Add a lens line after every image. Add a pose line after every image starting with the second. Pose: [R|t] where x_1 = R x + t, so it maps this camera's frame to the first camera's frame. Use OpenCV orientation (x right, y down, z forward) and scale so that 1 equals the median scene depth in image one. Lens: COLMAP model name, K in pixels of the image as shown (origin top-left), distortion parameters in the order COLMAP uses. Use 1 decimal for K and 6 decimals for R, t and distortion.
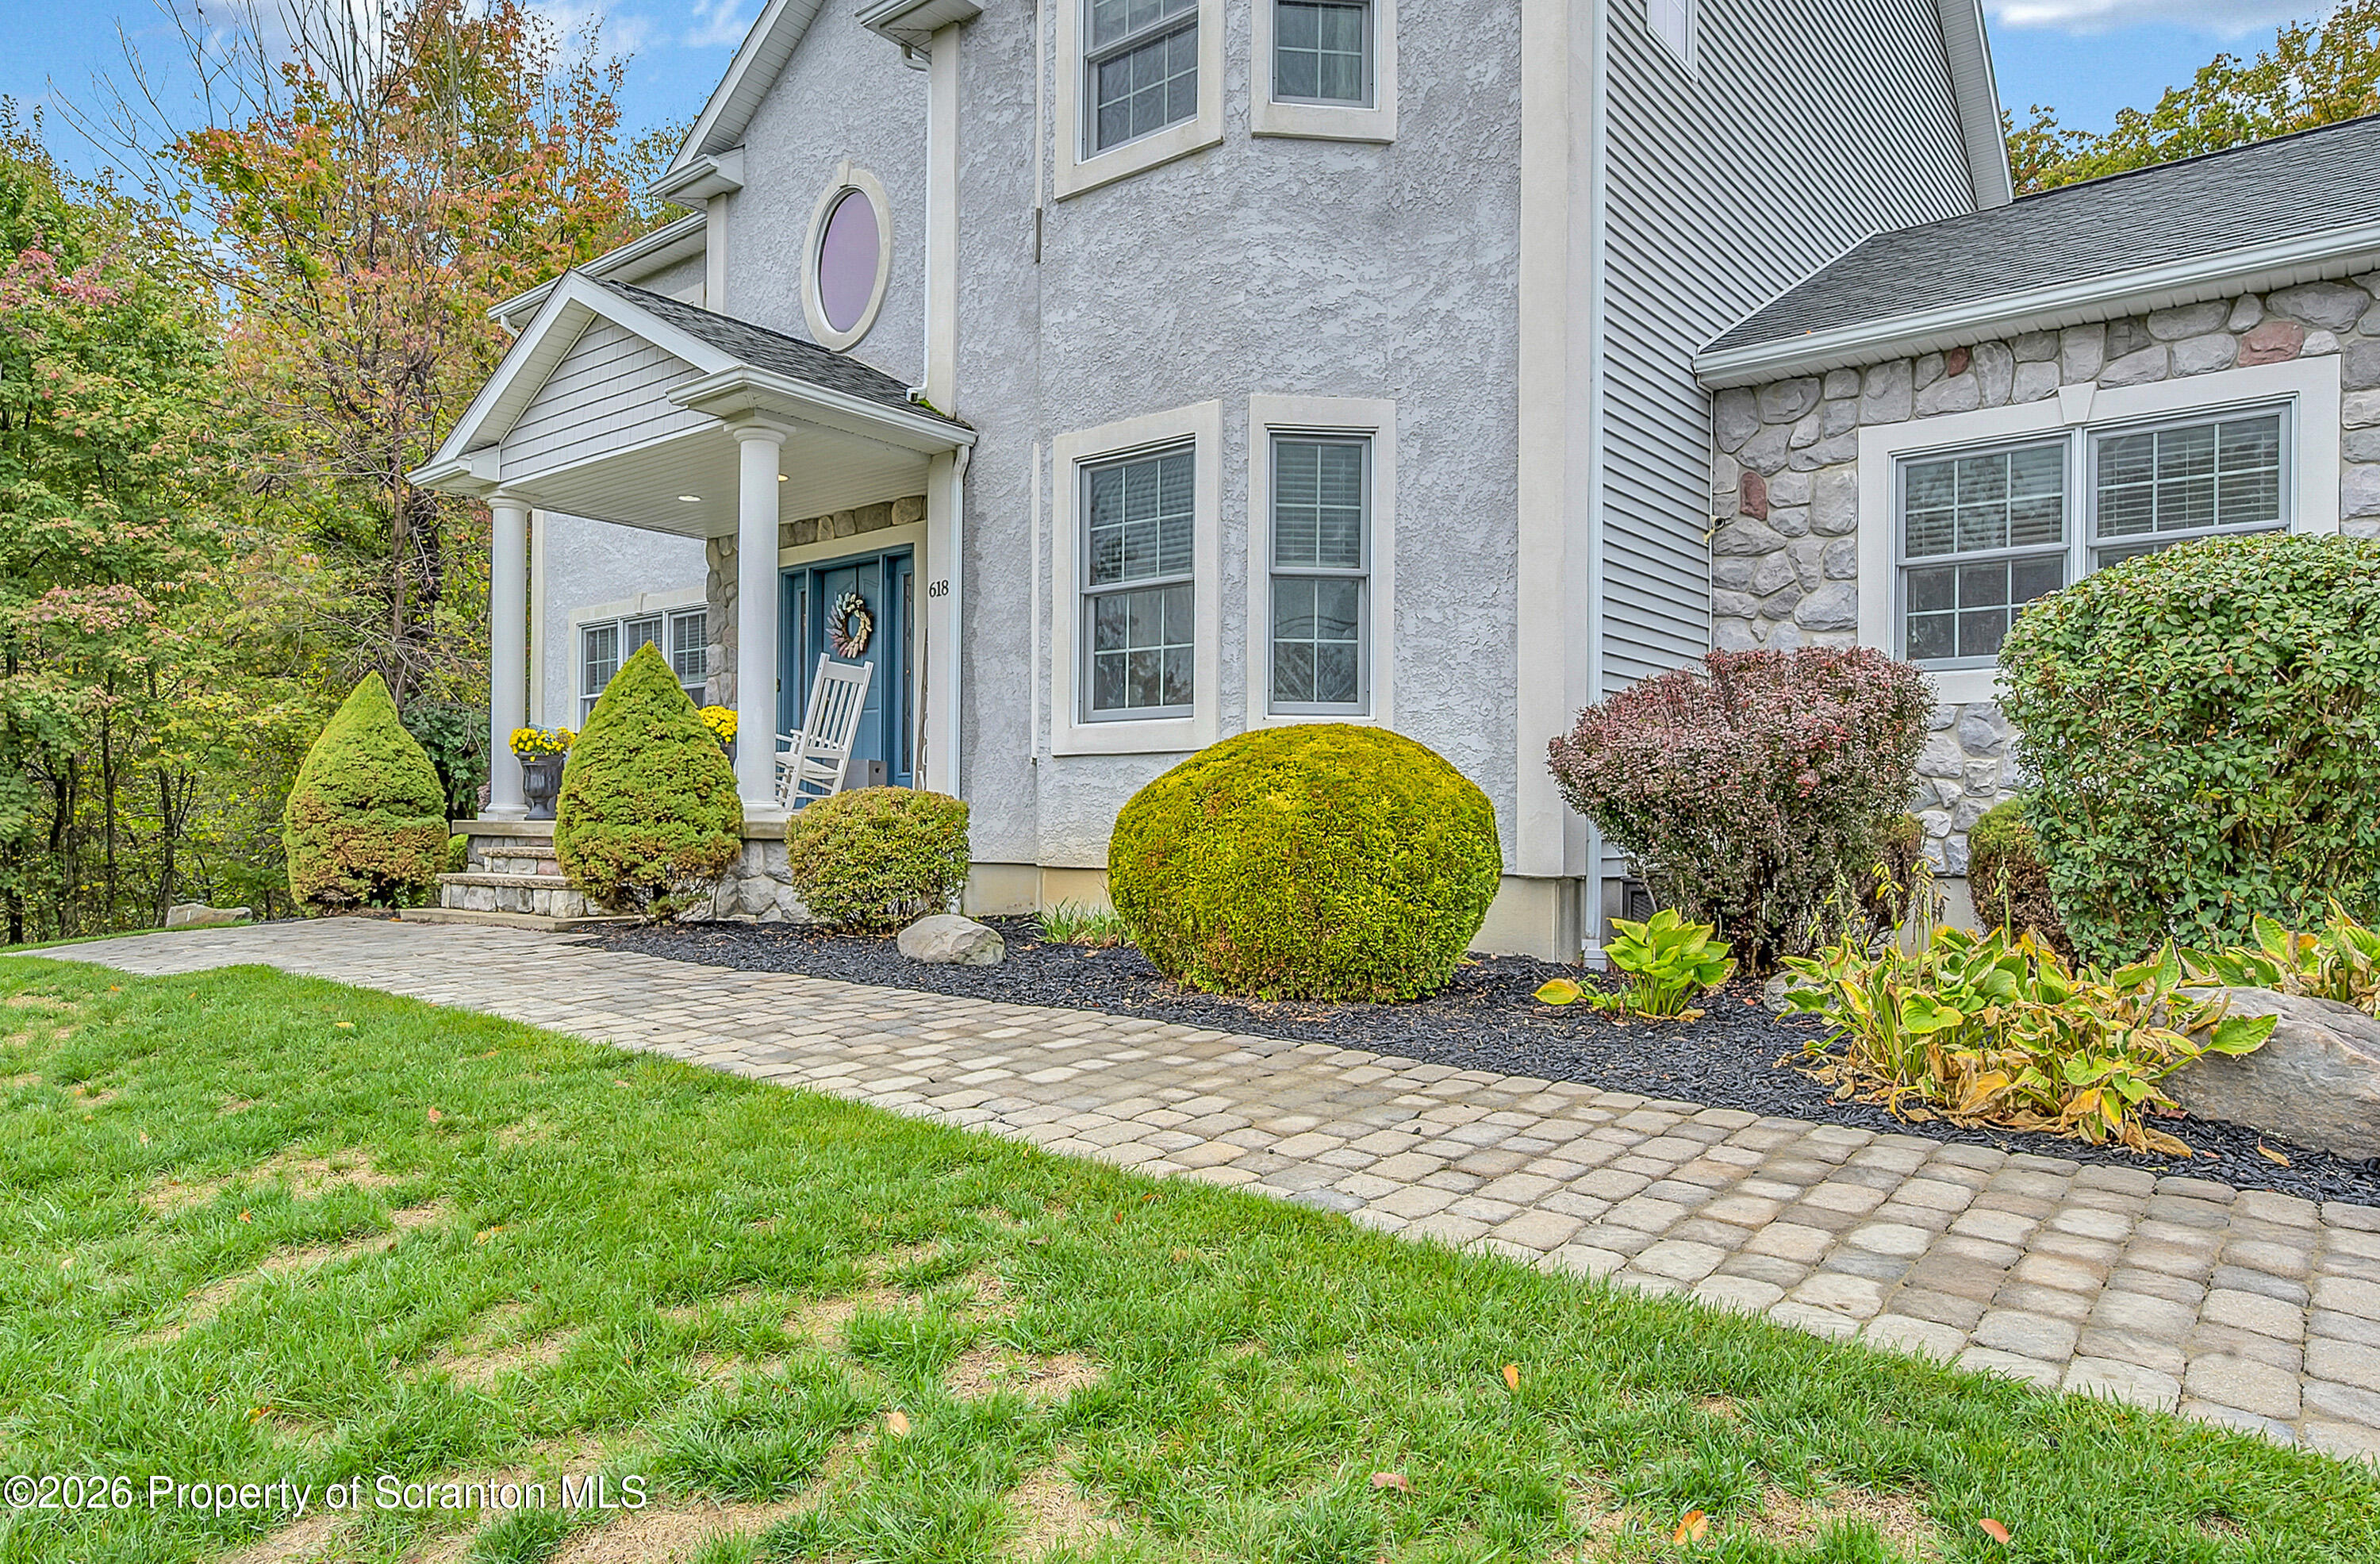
lens RADIAL K [[1421.3, 0, 1199.9], [0, 1421.3, 794.9], [0, 0, 1]] dist [-0.006847, -0.000457]
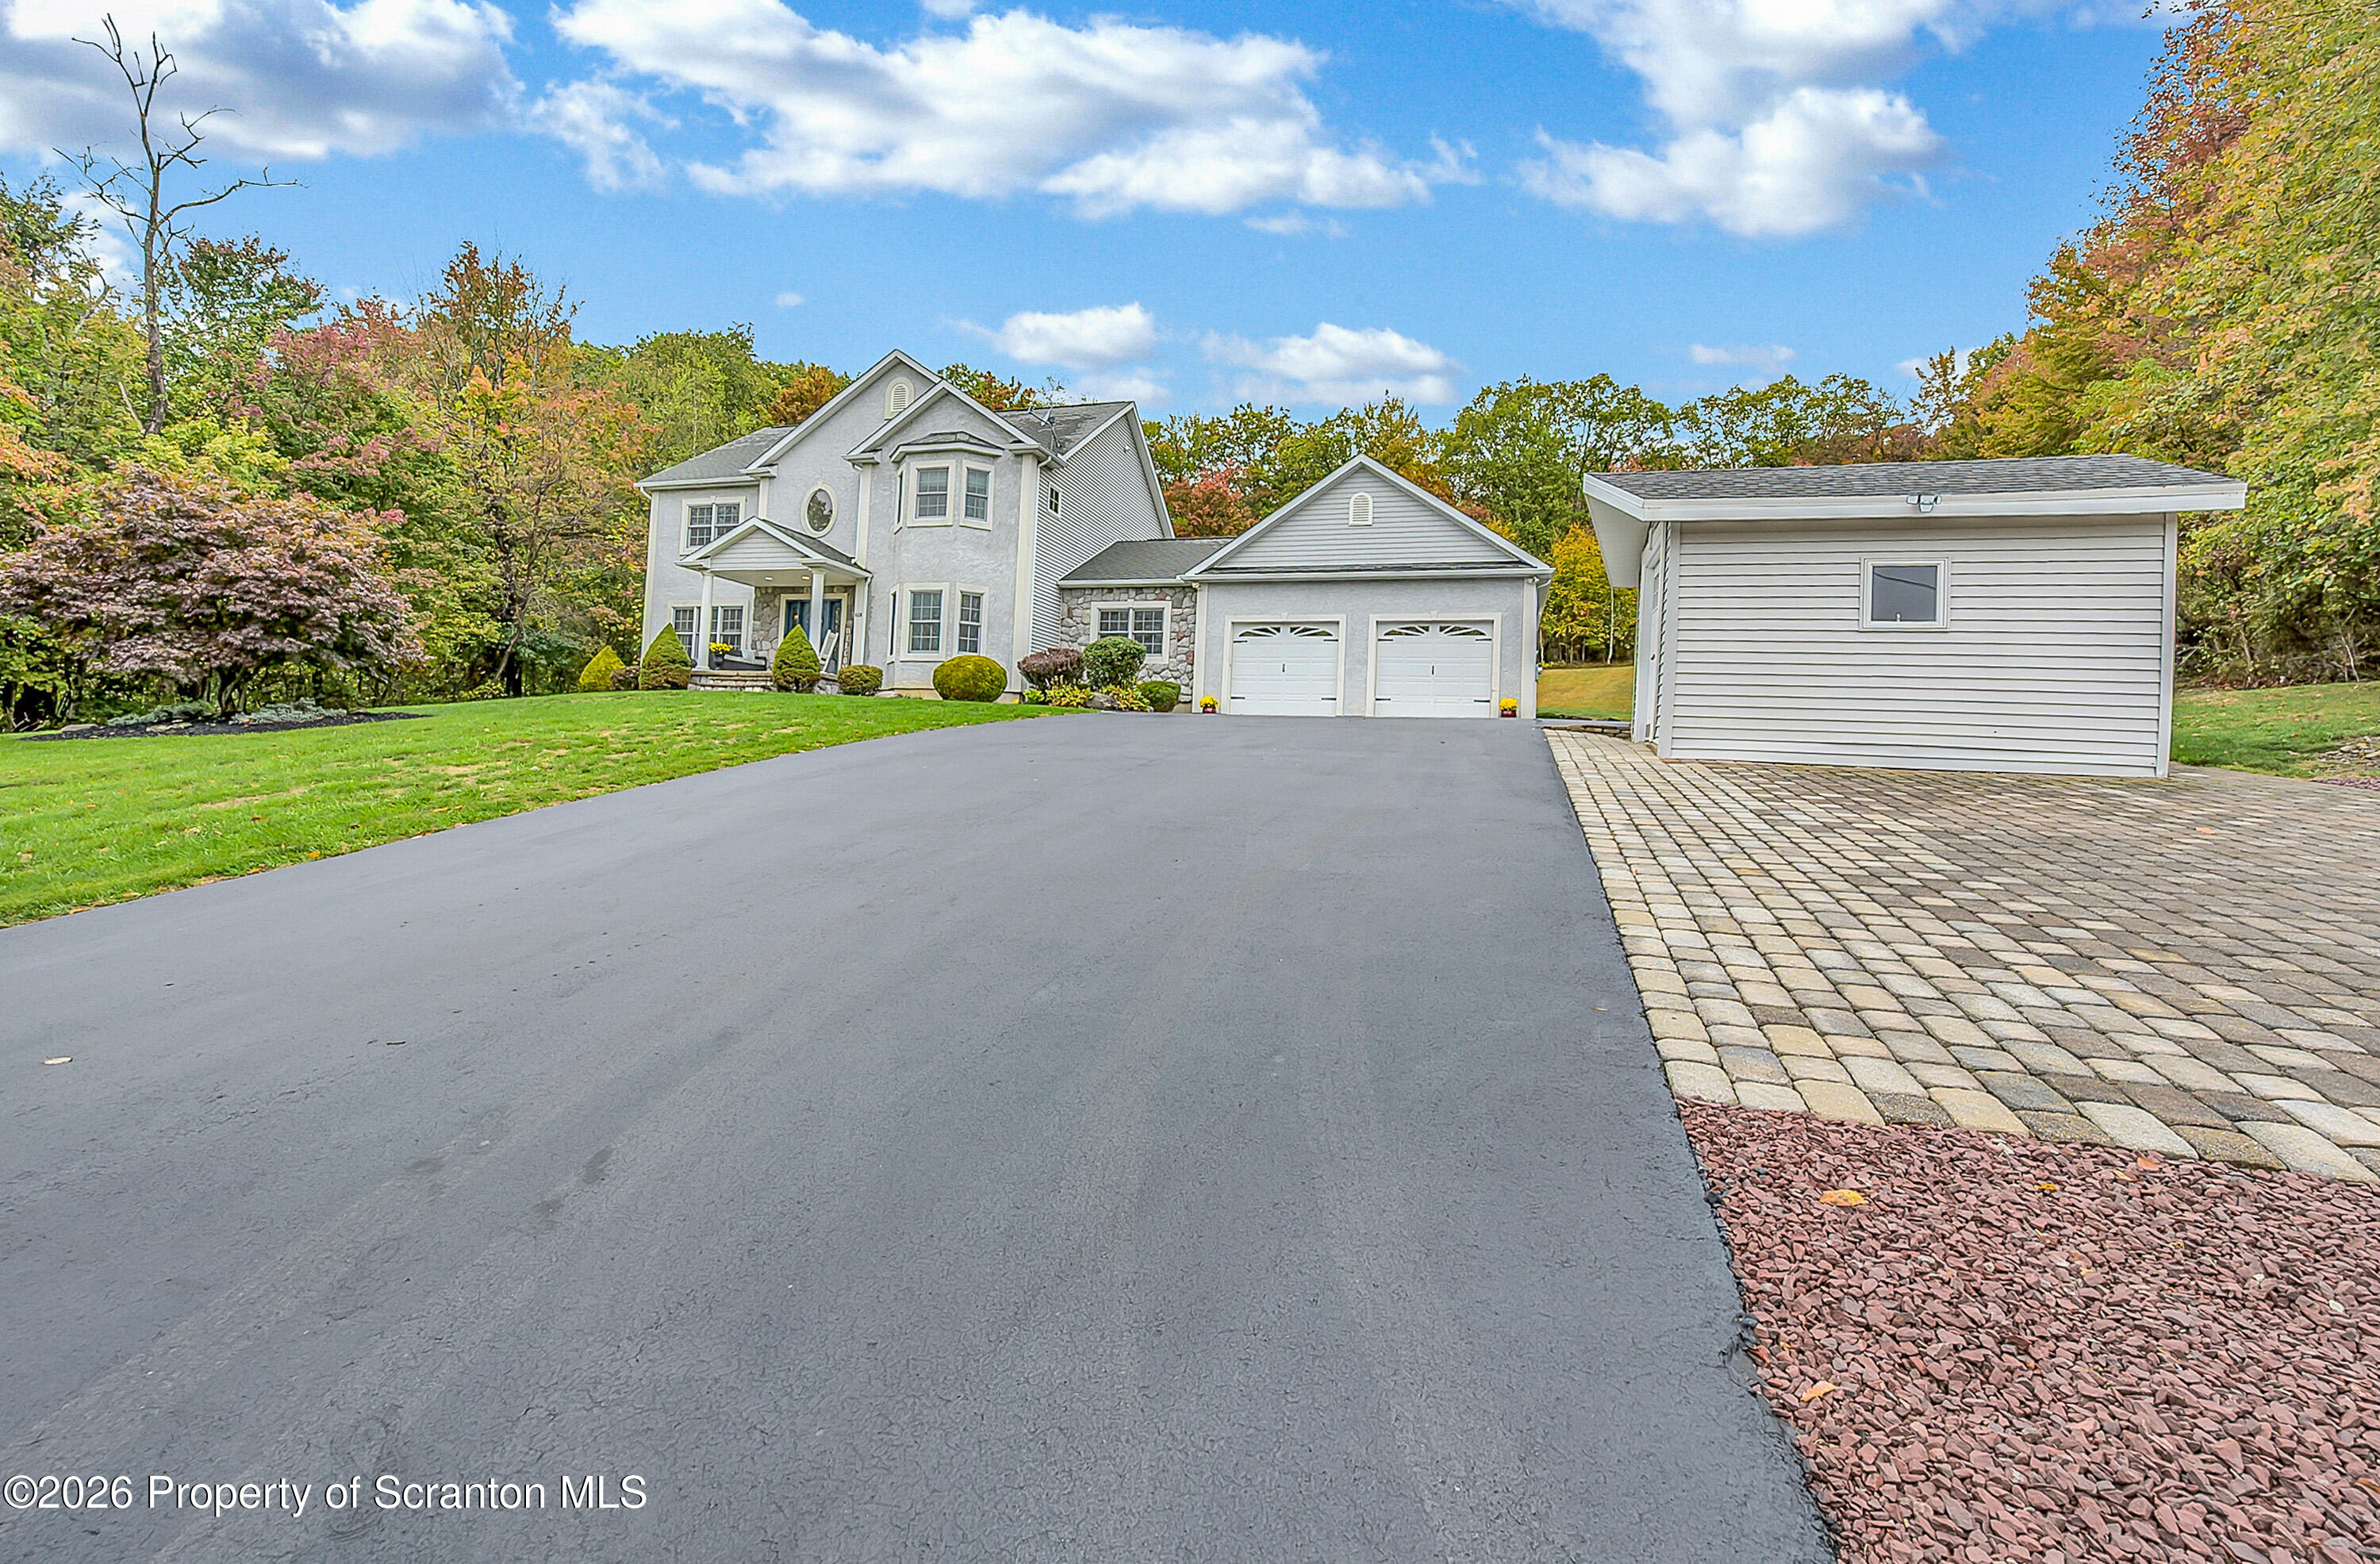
lens RADIAL K [[1146.3, 0, 1202.9], [0, 1146.3, 774.0], [0, 0, 1]] dist [0.000557, 0.000031]
pose [[0.930958, 0.042220, 0.362678, -0.521915], [-0.045456, 0.998966, 0.000388, 0.280731], [-0.362287, -0.016847, 0.931914, -2.635299]]
